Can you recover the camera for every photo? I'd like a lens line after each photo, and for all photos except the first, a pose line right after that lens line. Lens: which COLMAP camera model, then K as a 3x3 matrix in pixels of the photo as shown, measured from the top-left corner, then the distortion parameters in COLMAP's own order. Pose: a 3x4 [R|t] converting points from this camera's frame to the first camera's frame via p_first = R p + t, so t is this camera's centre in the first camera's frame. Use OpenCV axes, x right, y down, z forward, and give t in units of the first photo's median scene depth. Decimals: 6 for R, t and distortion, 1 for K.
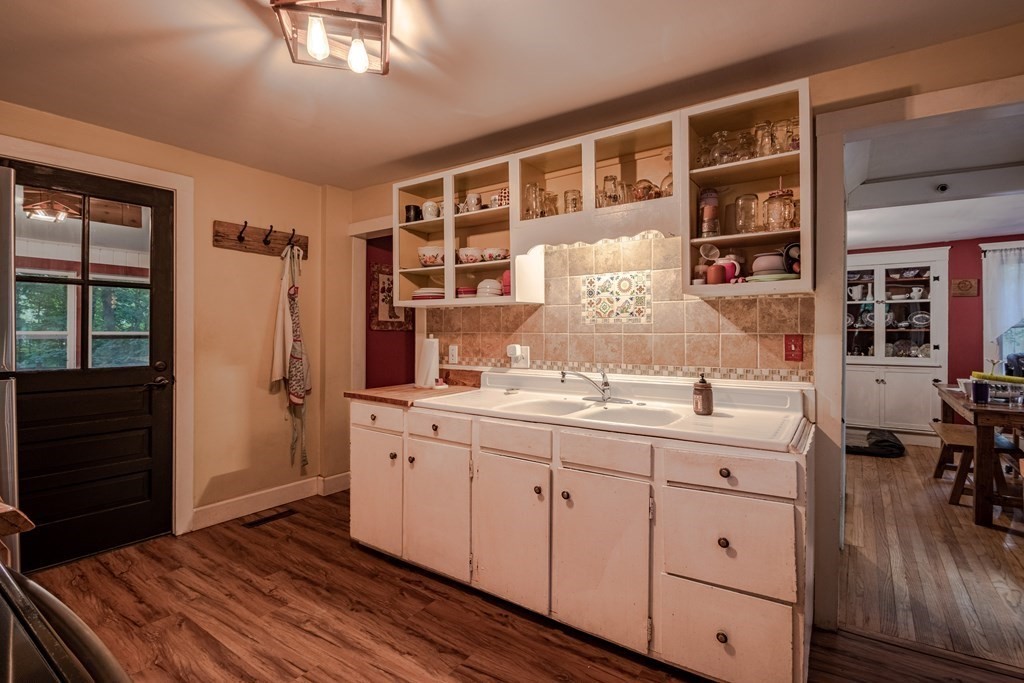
lens RADIAL K [[493.2, 0, 511.5], [0, 493.2, 334.0], [0, 0, 1]] dist [-0.013744, -0.002677]
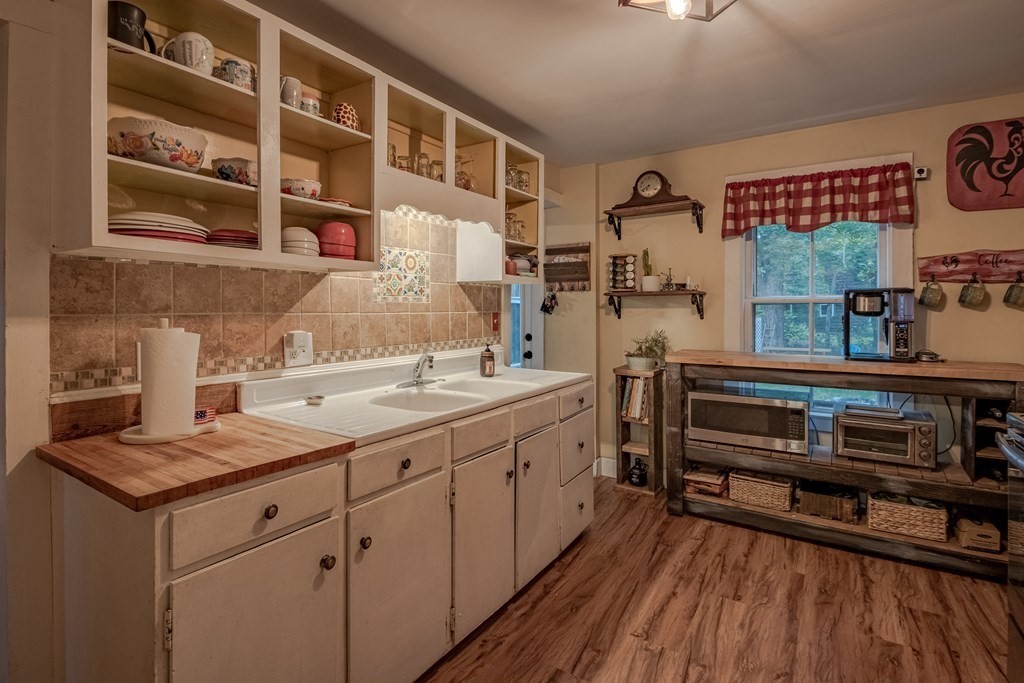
lens RADIAL K [[493.2, 0, 500.3], [0, 493.2, 311.1], [0, 0, 1]] dist [-0.013744, -0.002677]
pose [[-0.020735, -0.003223, 0.999780, -0.733323], [0.007536, 0.999966, 0.003380, -0.006062], [-0.999757, 0.007604, -0.020710, 0.831450]]
